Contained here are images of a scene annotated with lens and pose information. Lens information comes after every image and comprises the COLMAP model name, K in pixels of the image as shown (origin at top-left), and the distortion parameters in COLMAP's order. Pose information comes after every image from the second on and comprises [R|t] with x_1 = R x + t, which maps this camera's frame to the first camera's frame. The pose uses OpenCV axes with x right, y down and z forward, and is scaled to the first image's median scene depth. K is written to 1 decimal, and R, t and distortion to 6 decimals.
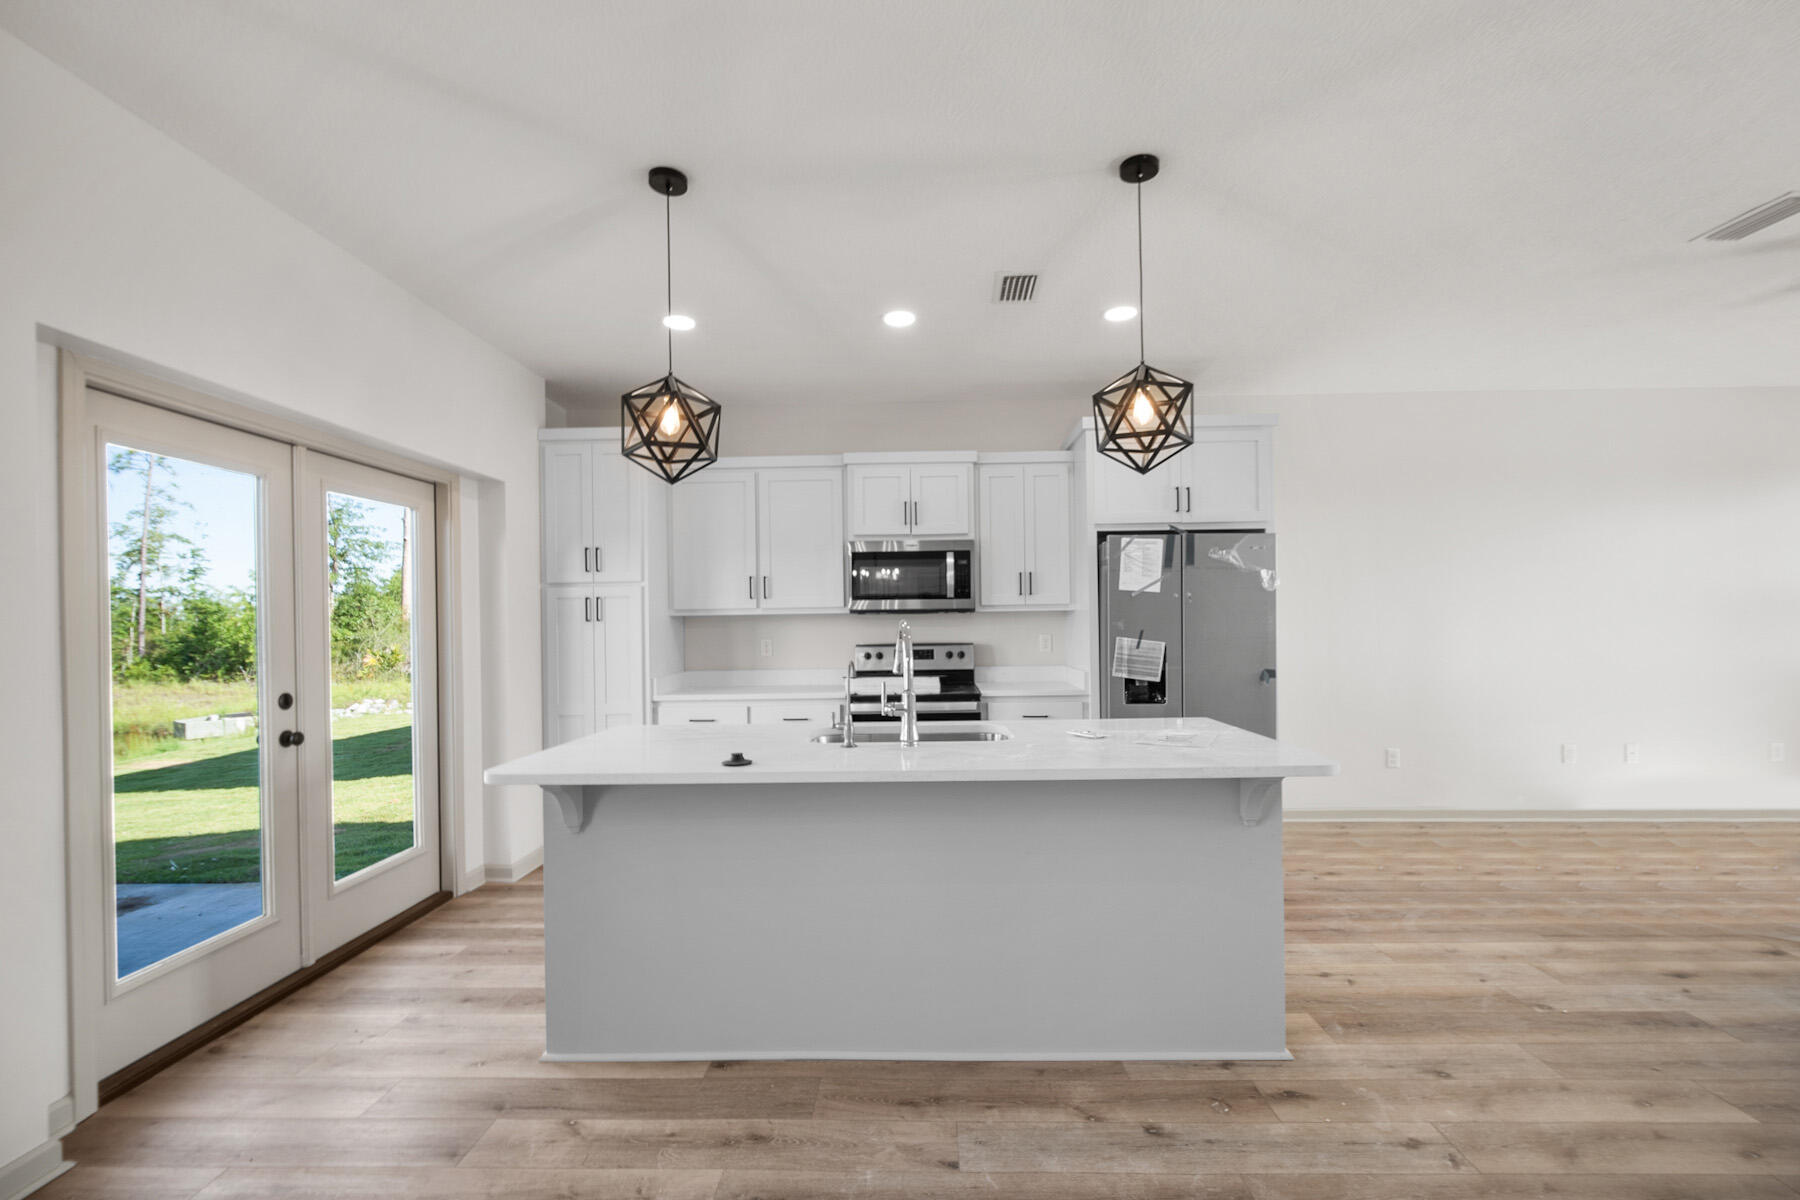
lens RADIAL K [[756.8, 0, 900.7], [0, 756.8, 624.4], [0, 0, 1]] dist [-0.000538, -0.000200]
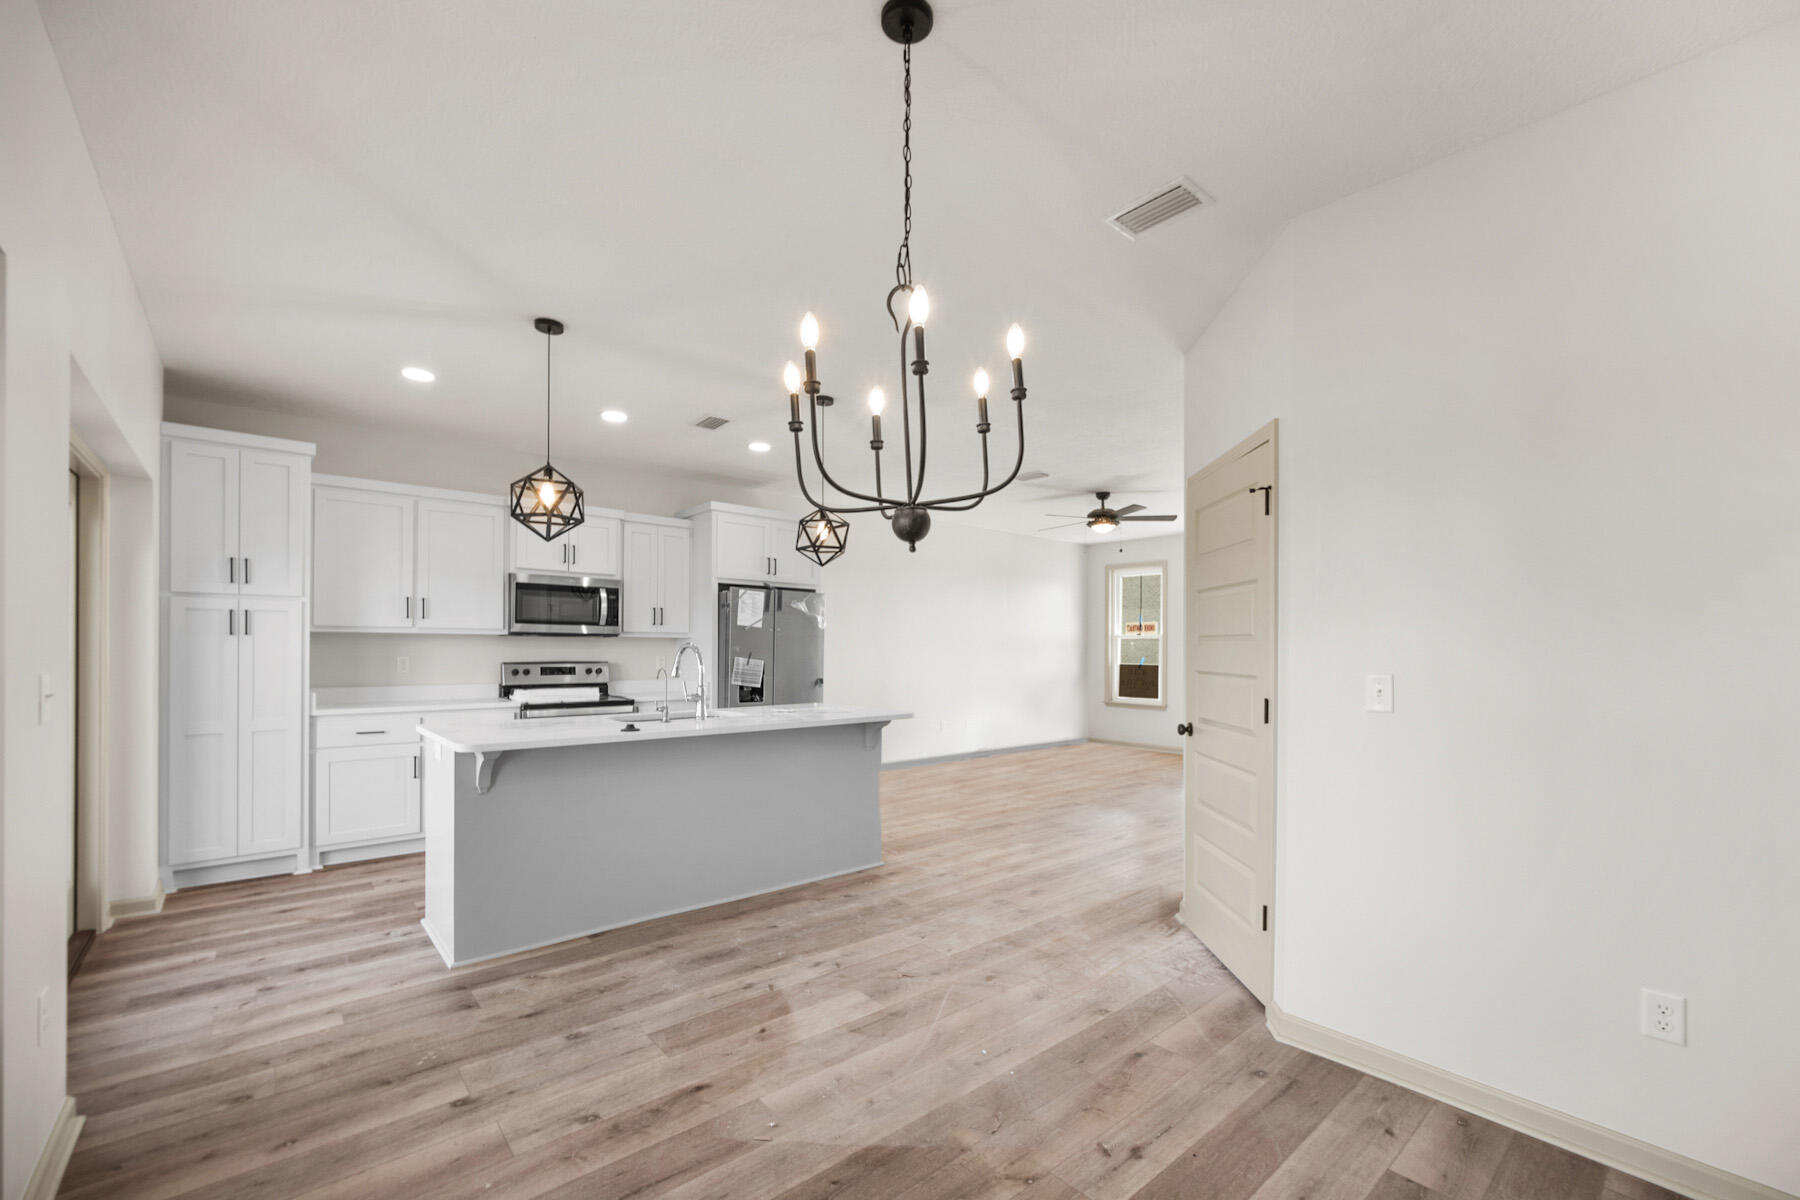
lens RADIAL K [[744.7, 0, 900.0], [0, 744.7, 649.6], [0, 0, 1]] dist [-0.000258, 0.000000]
pose [[0.743091, 0.018008, 0.668948, -0.436582], [-0.015460, 0.999833, -0.009742, 0.011273], [-0.669012, -0.003103, 0.743245, -0.277287]]
